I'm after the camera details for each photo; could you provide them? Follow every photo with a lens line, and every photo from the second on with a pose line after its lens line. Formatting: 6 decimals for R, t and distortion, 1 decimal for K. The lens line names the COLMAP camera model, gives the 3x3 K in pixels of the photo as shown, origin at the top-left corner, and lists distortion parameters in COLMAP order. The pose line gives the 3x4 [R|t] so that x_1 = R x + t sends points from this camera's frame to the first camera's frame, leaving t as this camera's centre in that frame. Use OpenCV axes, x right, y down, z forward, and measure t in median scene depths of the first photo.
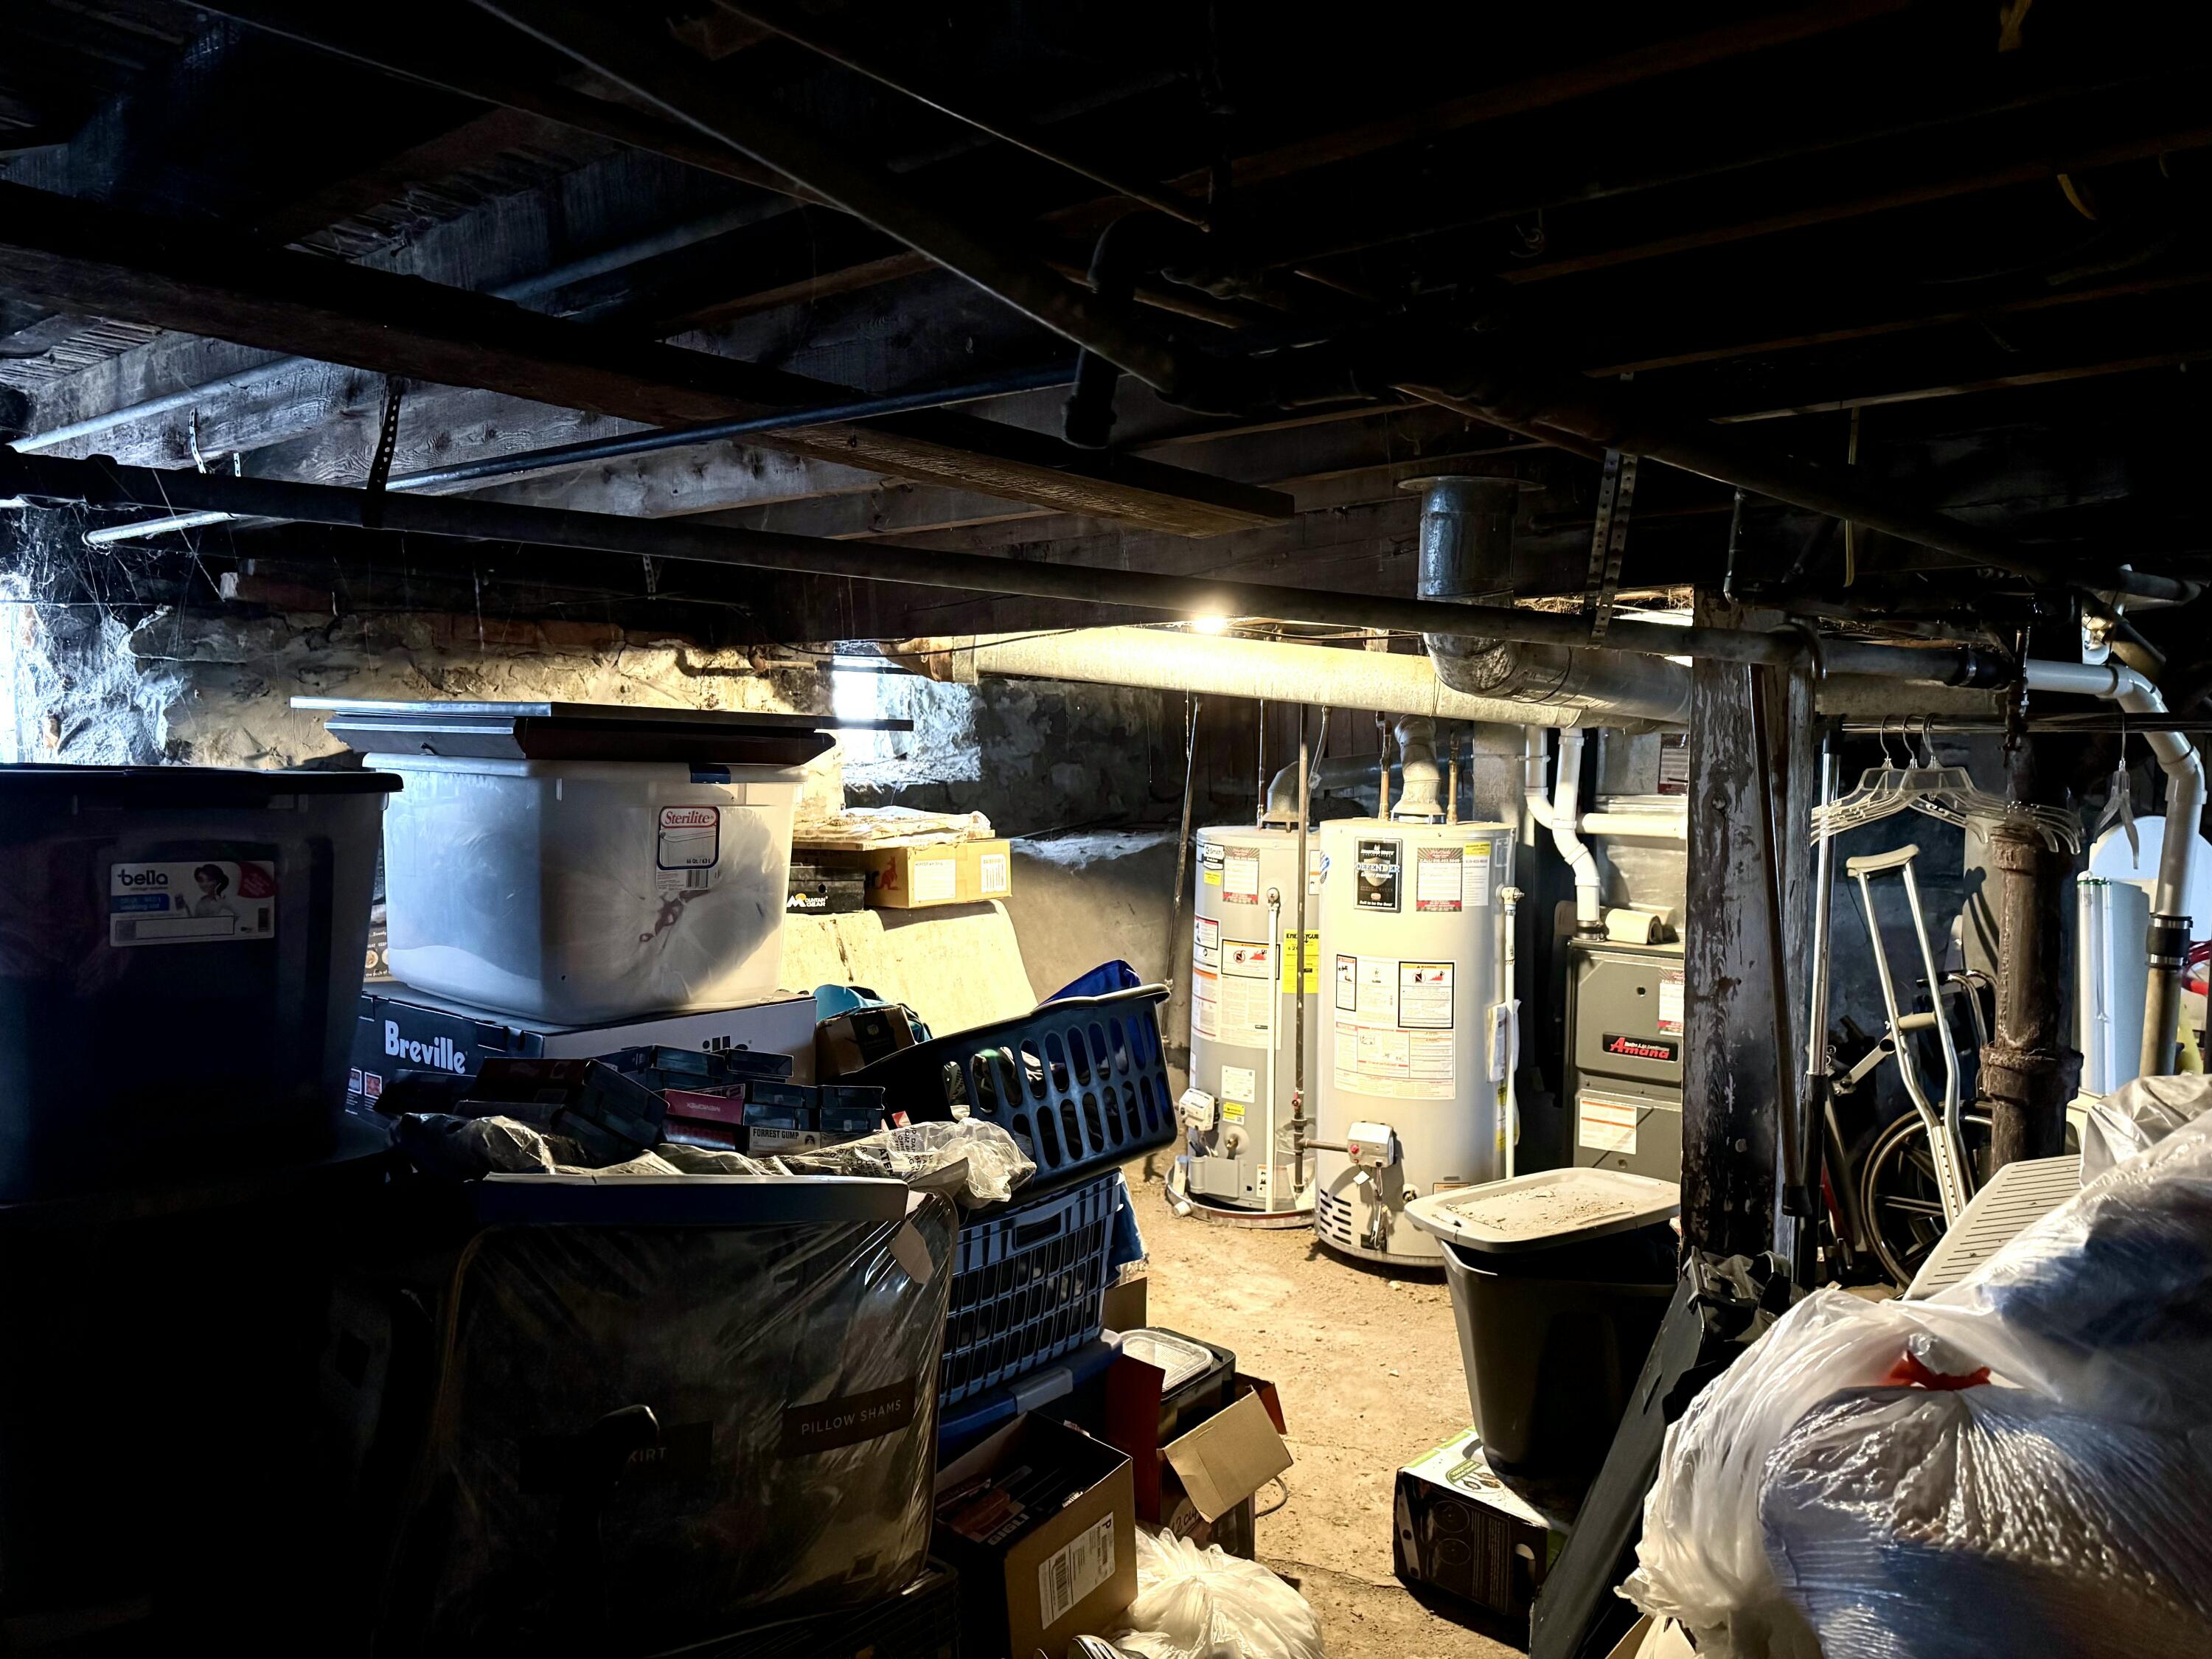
lens RADIAL K [[1548.2, 0, 1106.0], [0, 1548.2, 829.5], [0, 0, 1]] dist [0.001656, 0.000046]
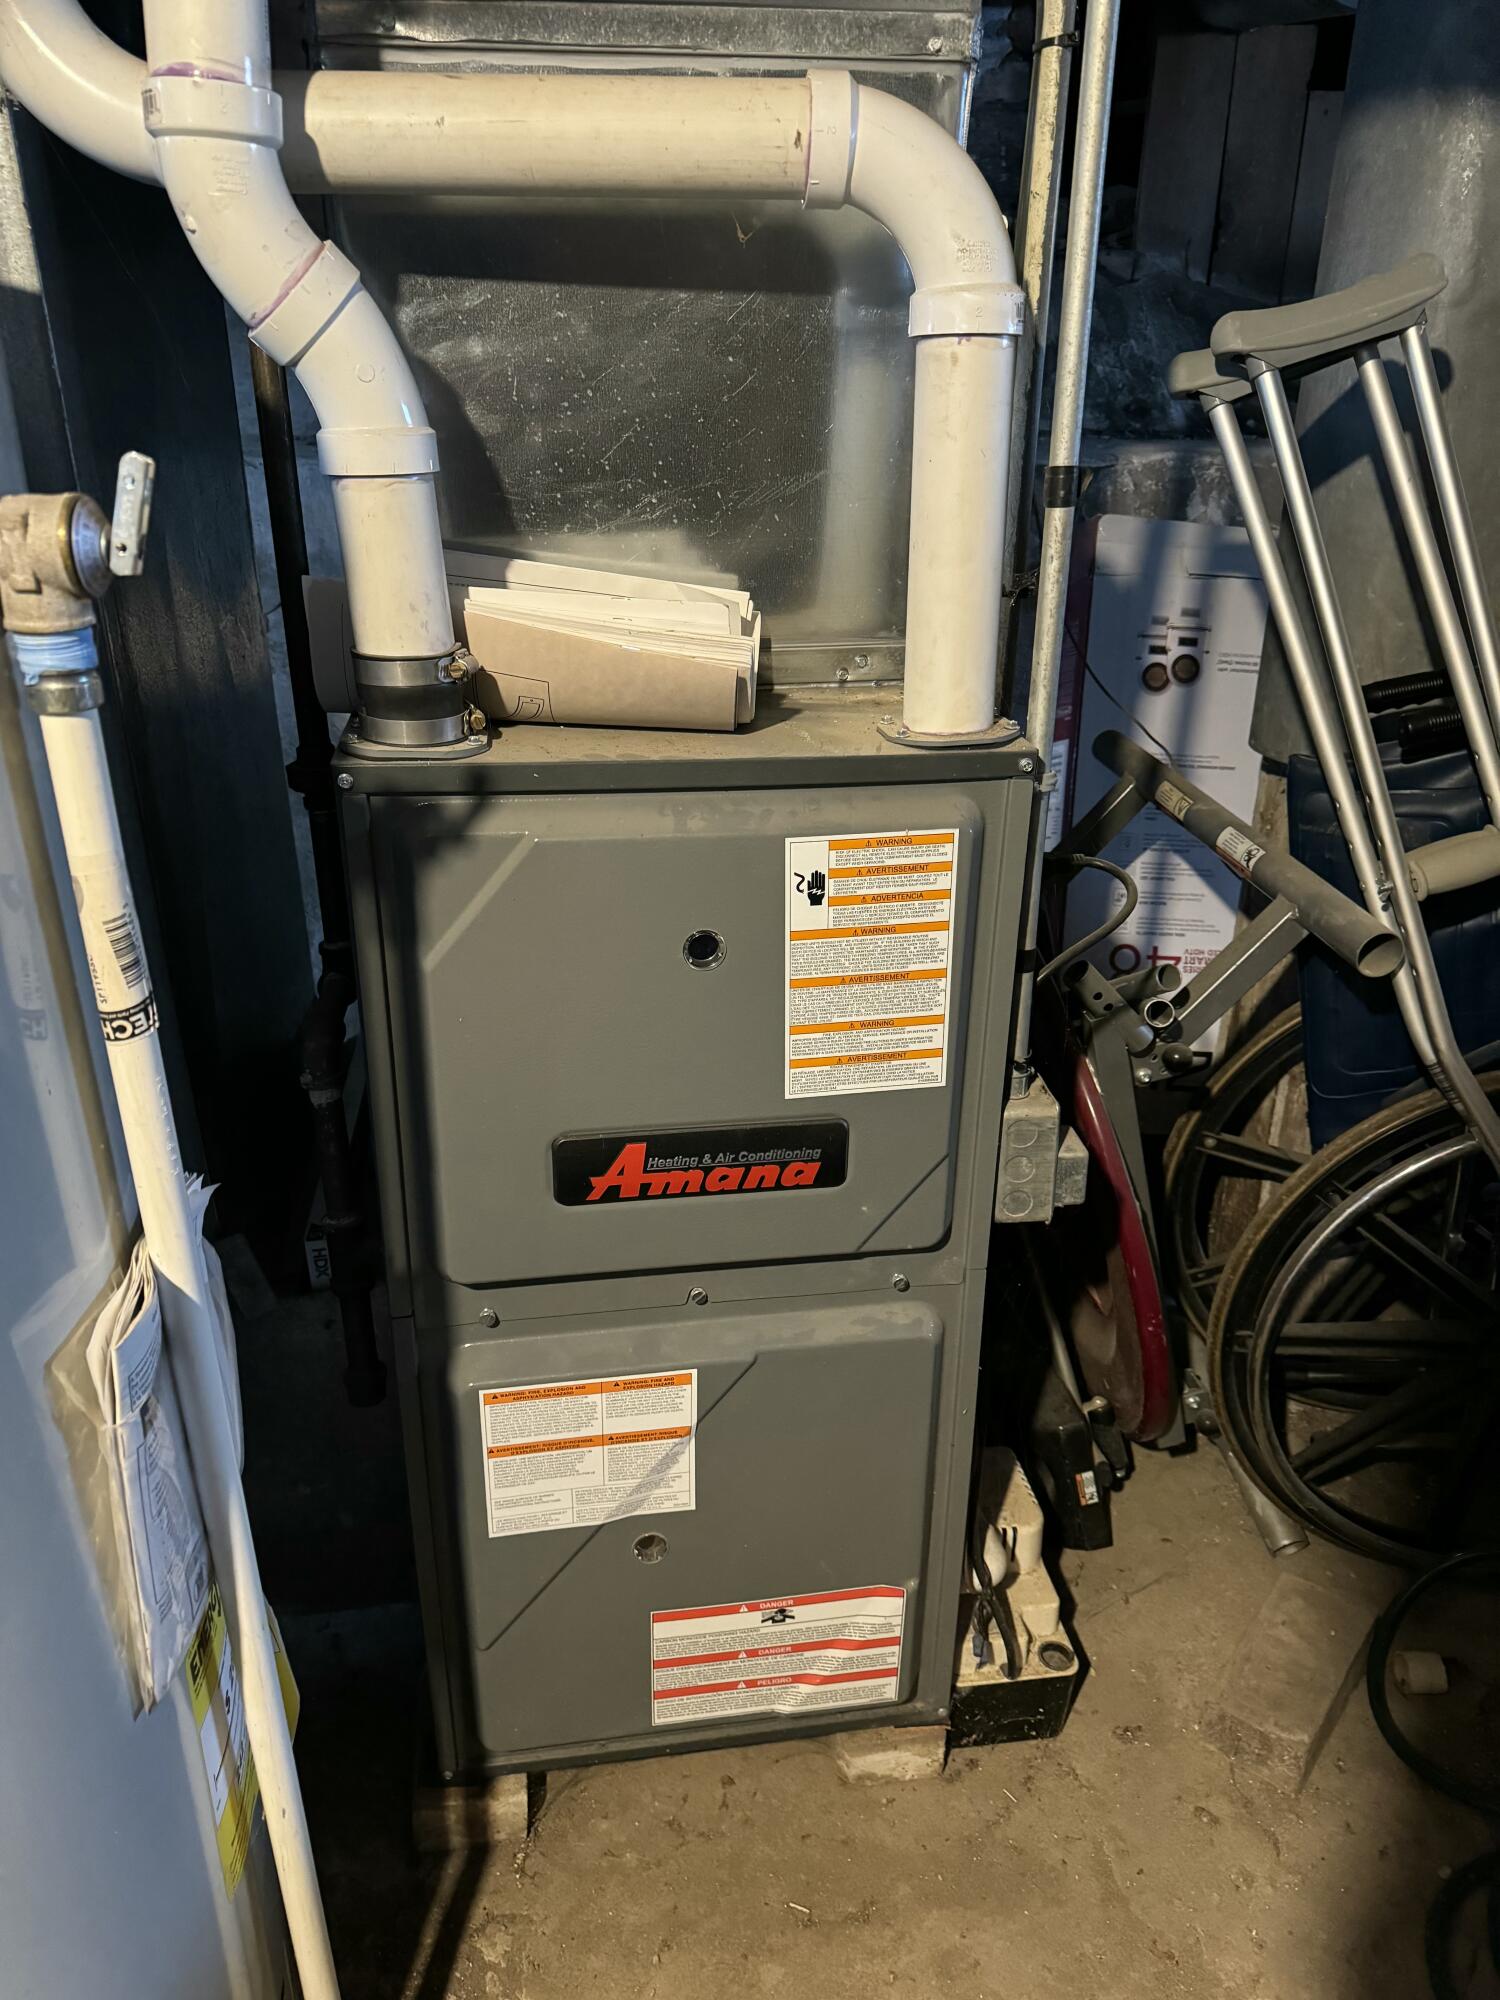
lens RADIAL K [[1415.7, 0, 750.0], [0, 1415.7, 1000.0], [0, 0, 1]] dist [0.005930, 0.001308]
pose [[0.702559, -0.281132, 0.653740, 0.210173], [0.039459, 0.932633, 0.358661, 0.036166], [-0.710531, -0.226185, 0.666323, 0.850491]]
